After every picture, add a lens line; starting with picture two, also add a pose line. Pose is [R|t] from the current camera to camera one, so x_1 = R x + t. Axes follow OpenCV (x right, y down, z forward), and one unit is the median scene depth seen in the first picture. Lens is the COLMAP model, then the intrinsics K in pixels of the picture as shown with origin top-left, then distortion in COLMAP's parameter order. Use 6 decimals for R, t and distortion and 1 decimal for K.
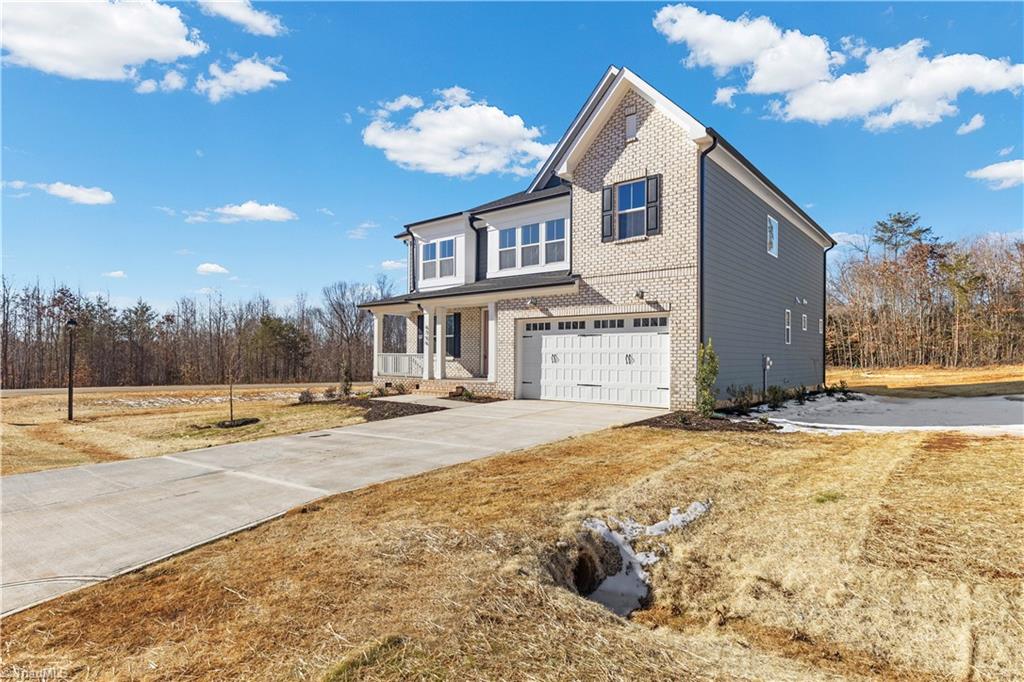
lens RADIAL K [[541.5, 0, 510.7], [0, 541.5, 357.2], [0, 0, 1]] dist [-0.000026, -0.000059]
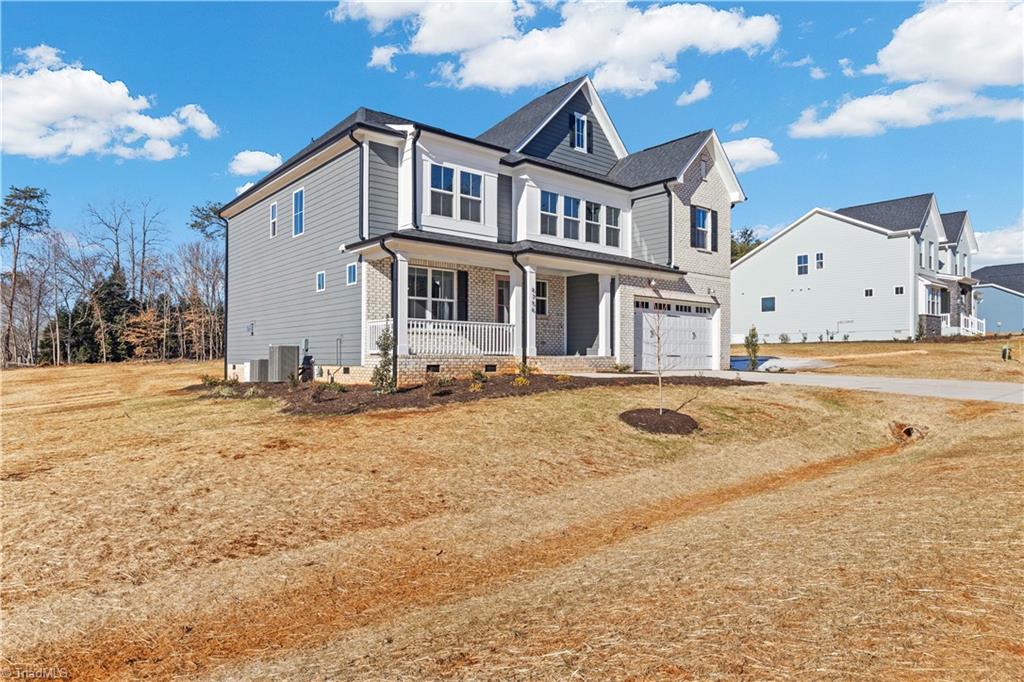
lens RADIAL K [[621.7, 0, 512.0], [0, 621.7, 341.0], [0, 0, 1]] dist [-0.000381, 0.000004]
pose [[0.172608, 0.022968, 0.984723, -1.032672], [0.002476, 0.999715, -0.023751, 0.038604], [-0.984987, 0.006538, 0.172502, 0.873178]]
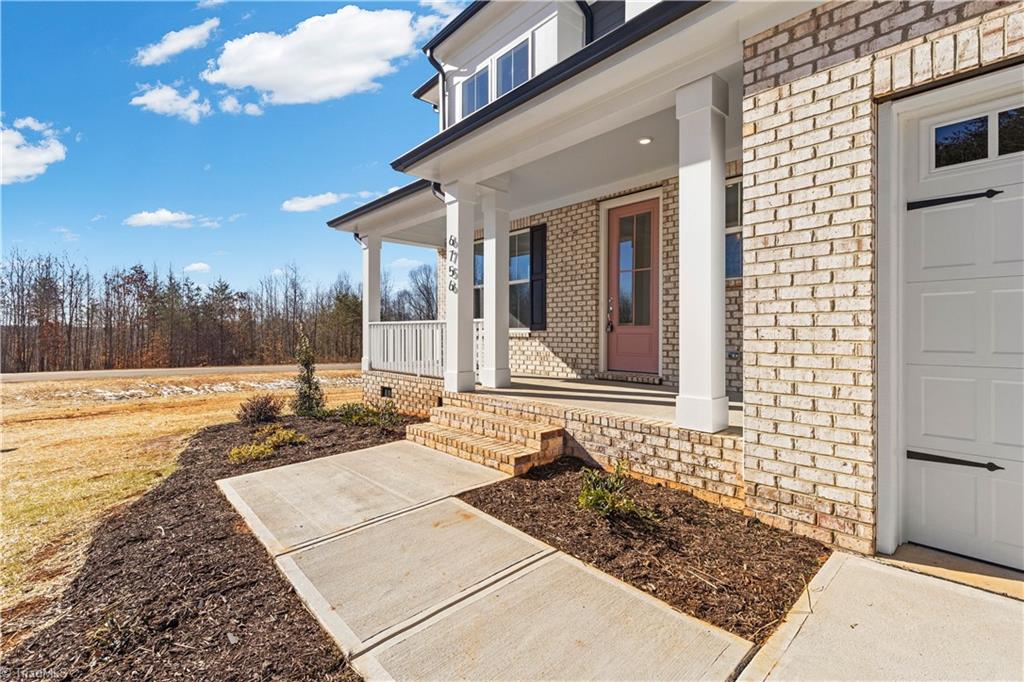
lens RADIAL K [[460.7, 0, 520.4], [0, 460.7, 332.7], [0, 0, 1]] dist [0.013382, 0.000045]
pose [[0.992802, -0.004874, -0.119669, -0.076598], [0.004588, 0.999986, -0.002666, 0.004317], [0.119681, 0.002097, 0.992810, 0.706041]]
